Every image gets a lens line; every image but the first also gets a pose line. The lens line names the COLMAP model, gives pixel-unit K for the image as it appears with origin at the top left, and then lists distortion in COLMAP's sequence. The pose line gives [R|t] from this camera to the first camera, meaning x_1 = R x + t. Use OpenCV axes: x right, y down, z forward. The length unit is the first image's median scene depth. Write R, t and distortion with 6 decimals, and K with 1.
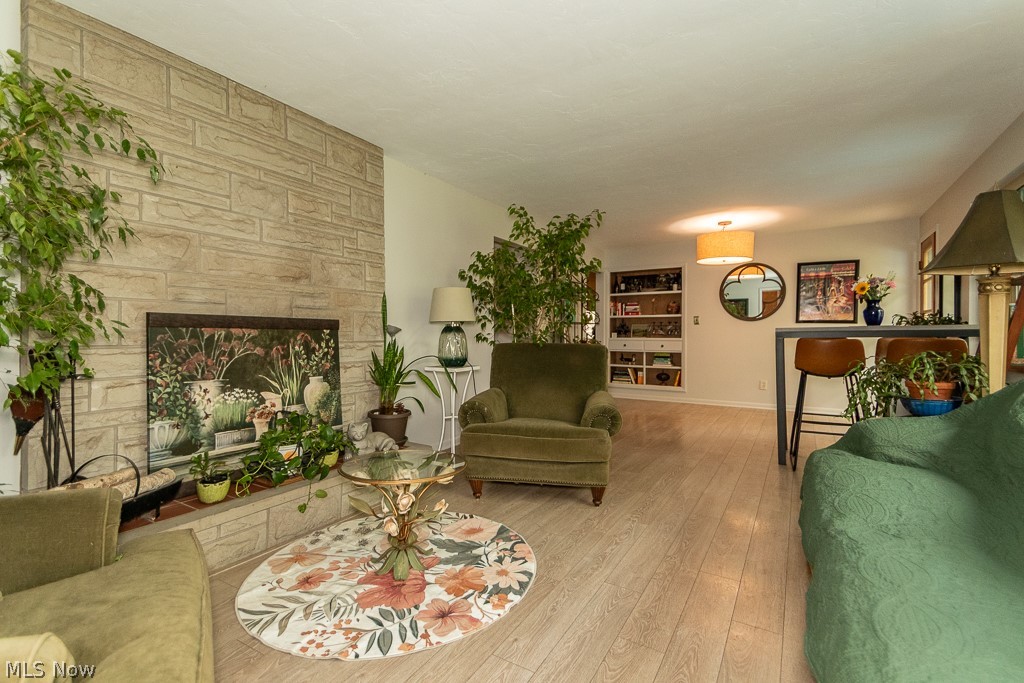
lens RADIAL K [[462.2, 0, 530.7], [0, 462.2, 337.7], [0, 0, 1]] dist [0.039811, -0.011667]
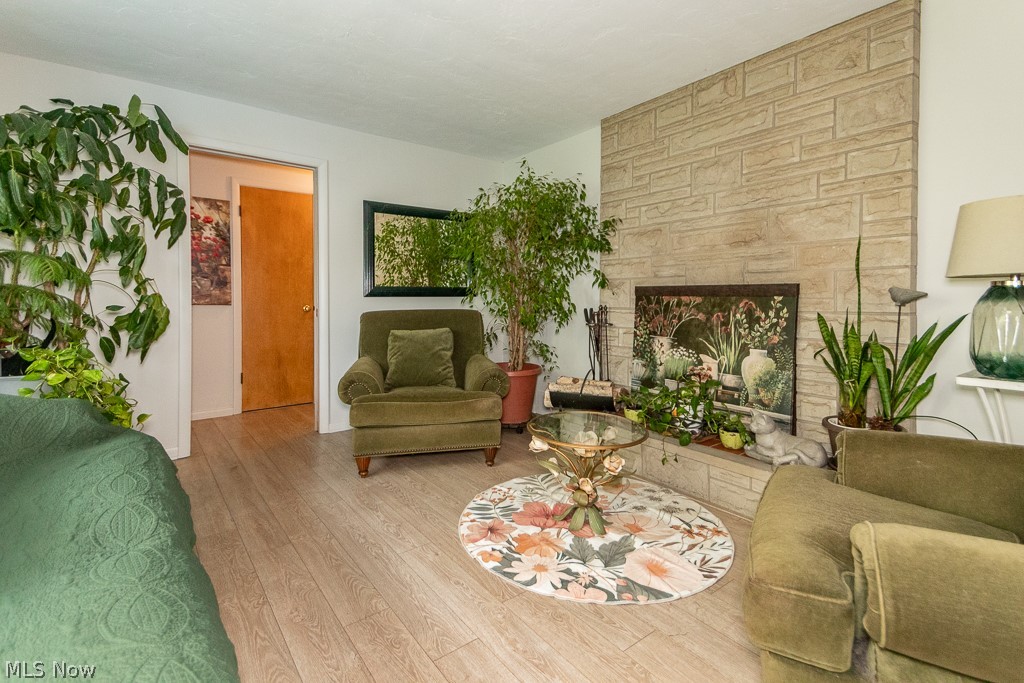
lens RADIAL K [[462.2, 0, 486.5], [0, 462.2, 307.5], [0, 0, 1]] dist [0.039811, -0.011667]
pose [[-0.409211, 0.019315, -0.912235, 0.632921], [-0.008982, 0.999642, 0.025195, -0.016276], [0.912396, 0.018503, -0.408891, 1.007684]]
